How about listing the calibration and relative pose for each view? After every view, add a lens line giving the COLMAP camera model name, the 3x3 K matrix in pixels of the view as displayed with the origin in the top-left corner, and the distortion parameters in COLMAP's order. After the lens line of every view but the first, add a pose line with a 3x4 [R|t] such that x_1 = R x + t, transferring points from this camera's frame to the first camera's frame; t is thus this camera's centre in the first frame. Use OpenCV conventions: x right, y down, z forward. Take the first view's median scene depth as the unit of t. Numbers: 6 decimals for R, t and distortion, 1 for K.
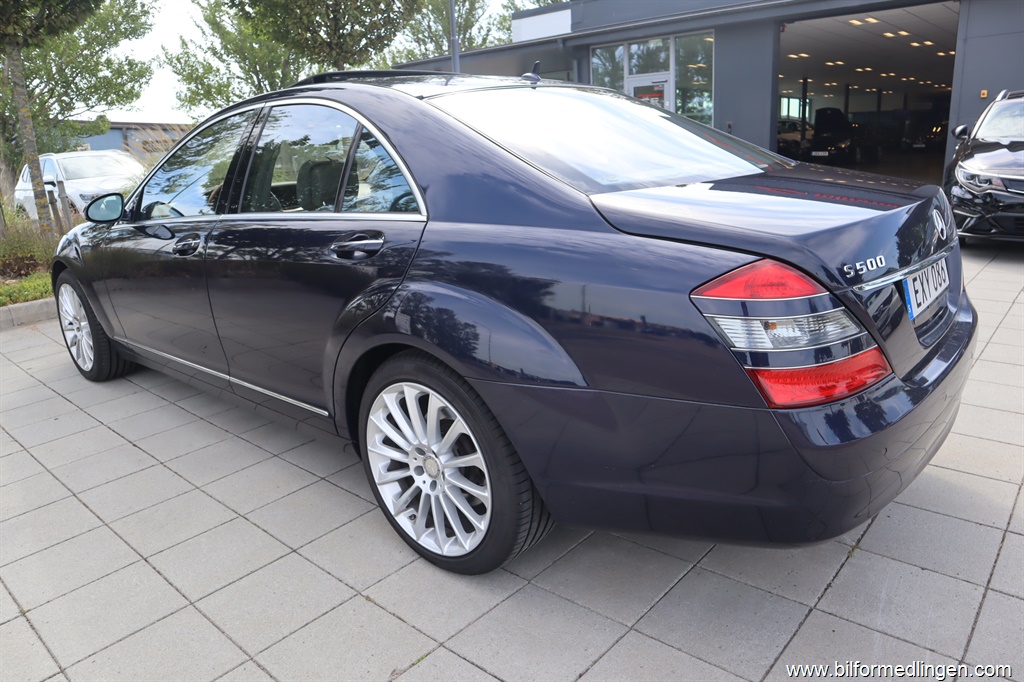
lens RADIAL K [[699.0, 0, 512.5], [0, 699.0, 338.3], [0, 0, 1]] dist [-0.066018, 0.002215]
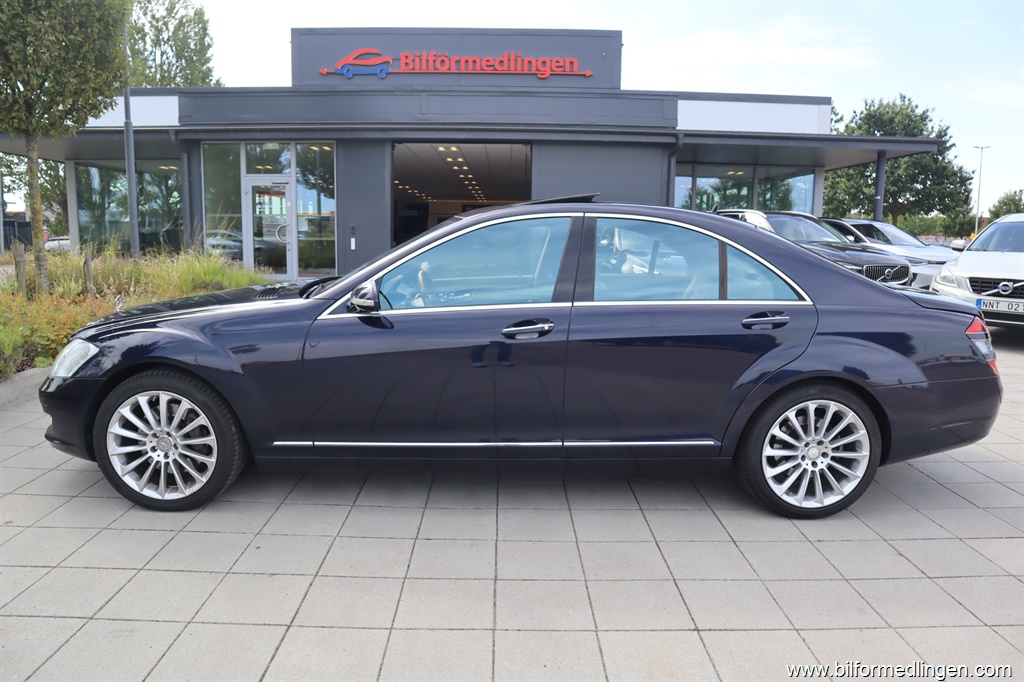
lens RADIAL K [[699.0, 0, 511.9], [0, 699.0, 339.6], [0, 0, 1]] dist [-0.066018, 0.002215]
pose [[0.748413, -0.048740, 0.661440, -1.143176], [0.135238, 0.987558, -0.080249, -0.029983], [-0.649299, 0.149511, 0.745693, 0.140929]]
